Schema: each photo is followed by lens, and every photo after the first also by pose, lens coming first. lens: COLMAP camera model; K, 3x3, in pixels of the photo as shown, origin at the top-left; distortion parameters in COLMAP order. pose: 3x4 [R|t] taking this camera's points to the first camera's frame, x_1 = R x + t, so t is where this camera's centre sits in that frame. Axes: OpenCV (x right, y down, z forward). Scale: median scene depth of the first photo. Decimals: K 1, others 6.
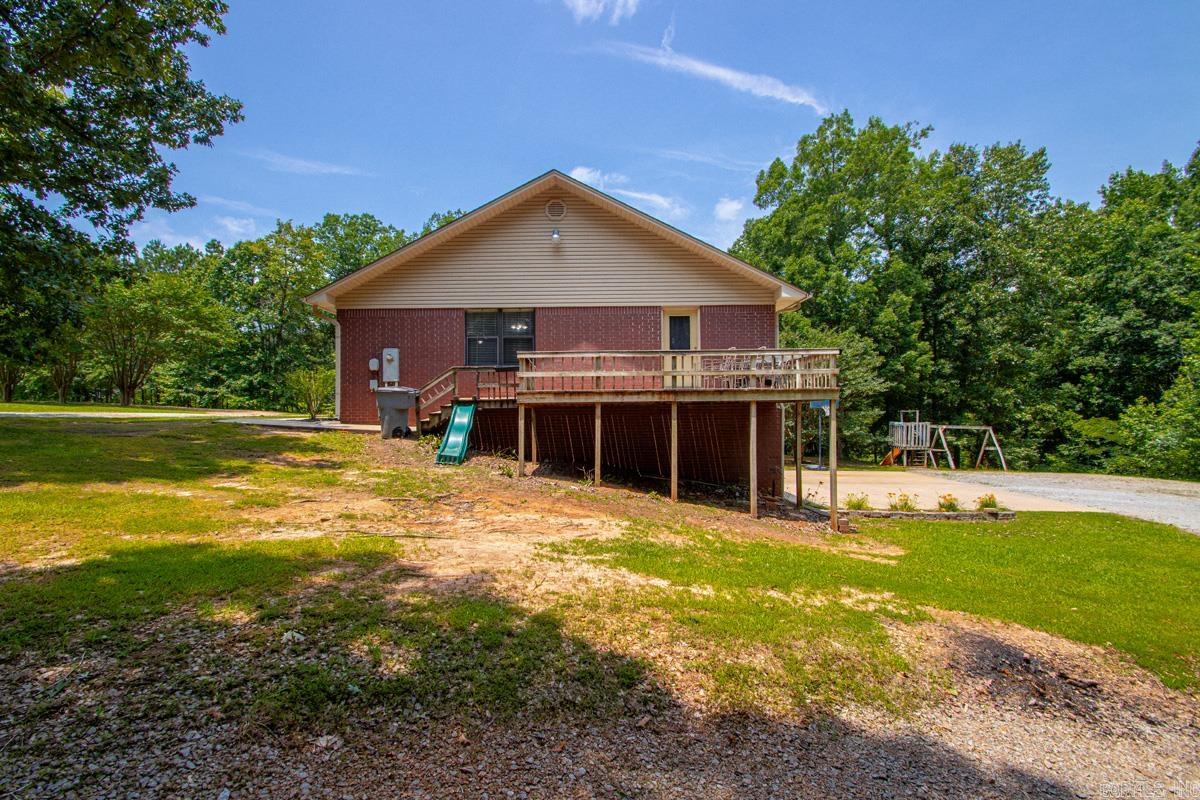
lens RADIAL K [[568.0, 0, 591.9], [0, 568.0, 416.4], [0, 0, 1]] dist [-0.001460, -0.000717]
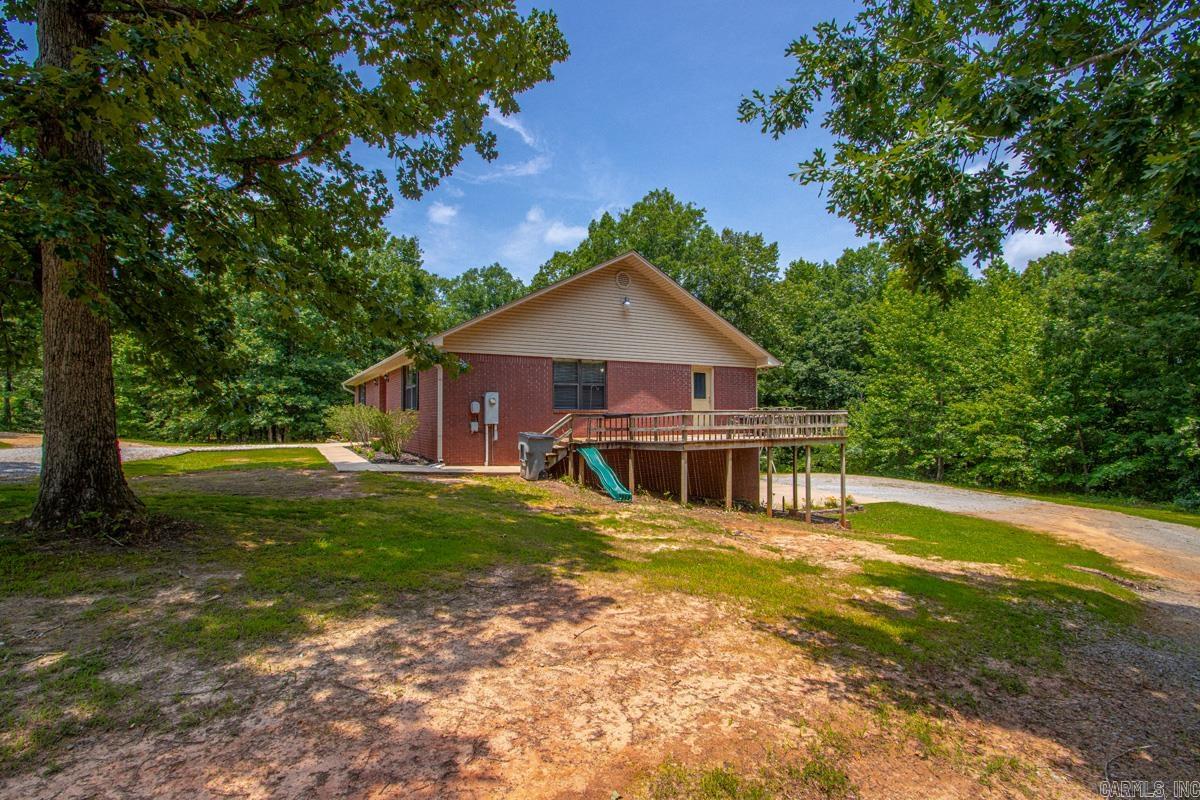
lens RADIAL K [[568.0, 0, 591.9], [0, 568.0, 416.4], [0, 0, 1]] dist [-0.001460, -0.000717]
pose [[0.868133, 0.006214, 0.496292, -0.709023], [-0.004706, 0.999980, -0.004289, -0.070706], [-0.496309, 0.001388, 0.868145, -0.005094]]
